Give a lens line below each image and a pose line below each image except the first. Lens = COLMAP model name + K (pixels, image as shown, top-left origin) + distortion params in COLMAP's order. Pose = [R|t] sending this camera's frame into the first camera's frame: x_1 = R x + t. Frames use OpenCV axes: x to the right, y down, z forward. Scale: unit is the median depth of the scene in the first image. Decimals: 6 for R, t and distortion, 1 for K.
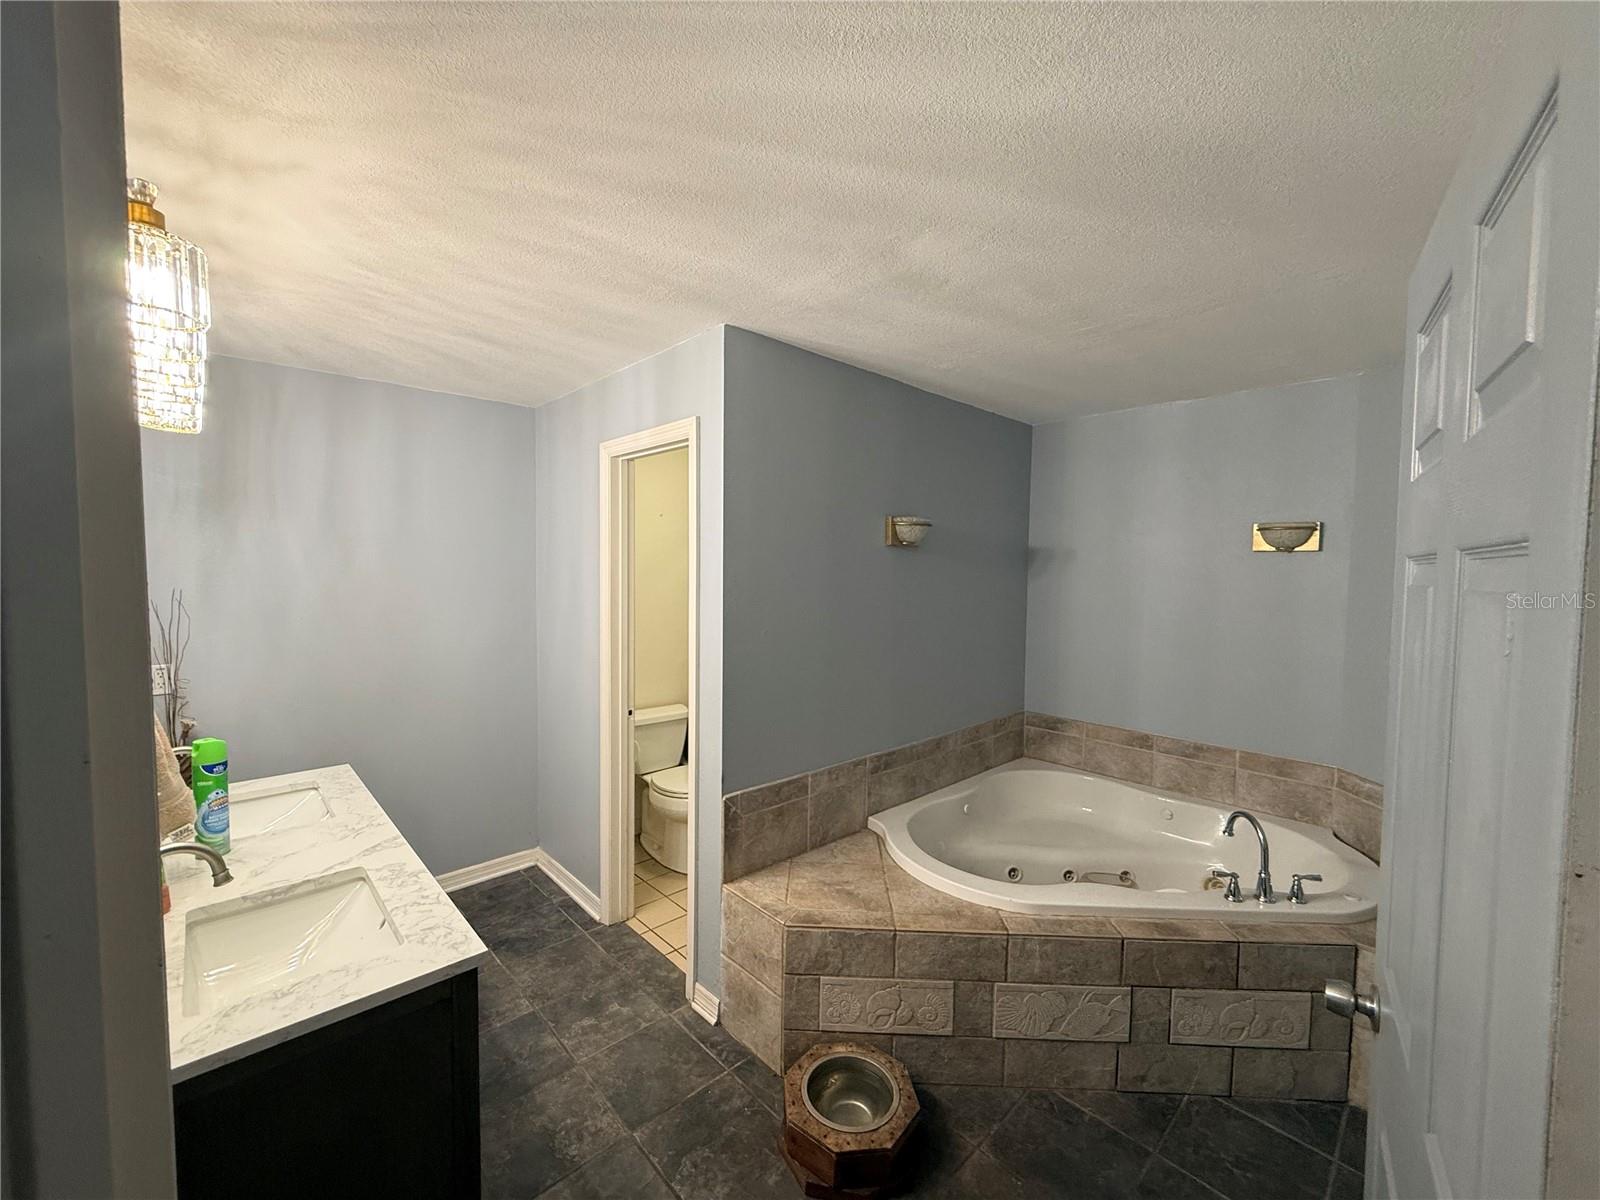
lens RADIAL K [[642.7, 0, 800.0], [0, 642.7, 601.1], [0, 0, 1]] dist [-0.001824, -0.000404]
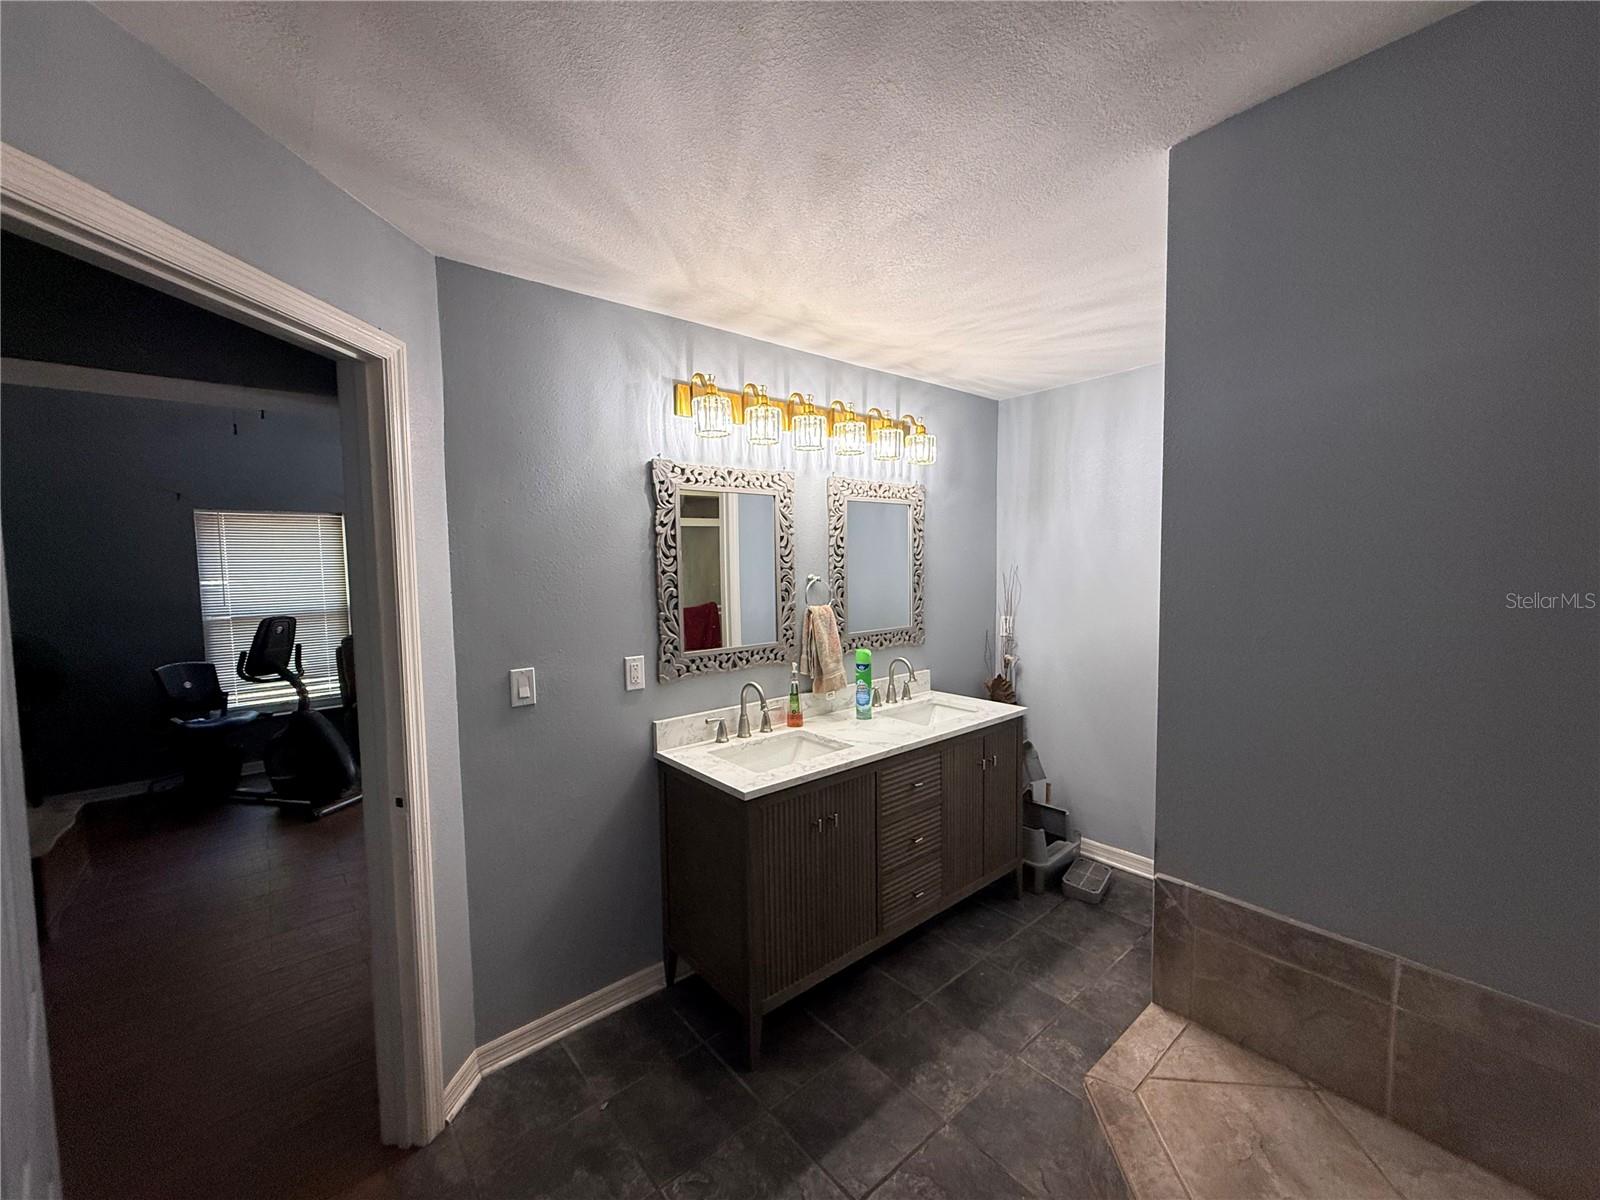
lens RADIAL K [[642.7, 0, 800.4], [0, 642.7, 601.0], [0, 0, 1]] dist [-0.001824, -0.000404]
pose [[-0.065924, 0.052374, -0.996449, 0.601753], [-0.033476, 0.997943, 0.054668, -0.001090], [0.997263, 0.036961, -0.064035, 0.723677]]
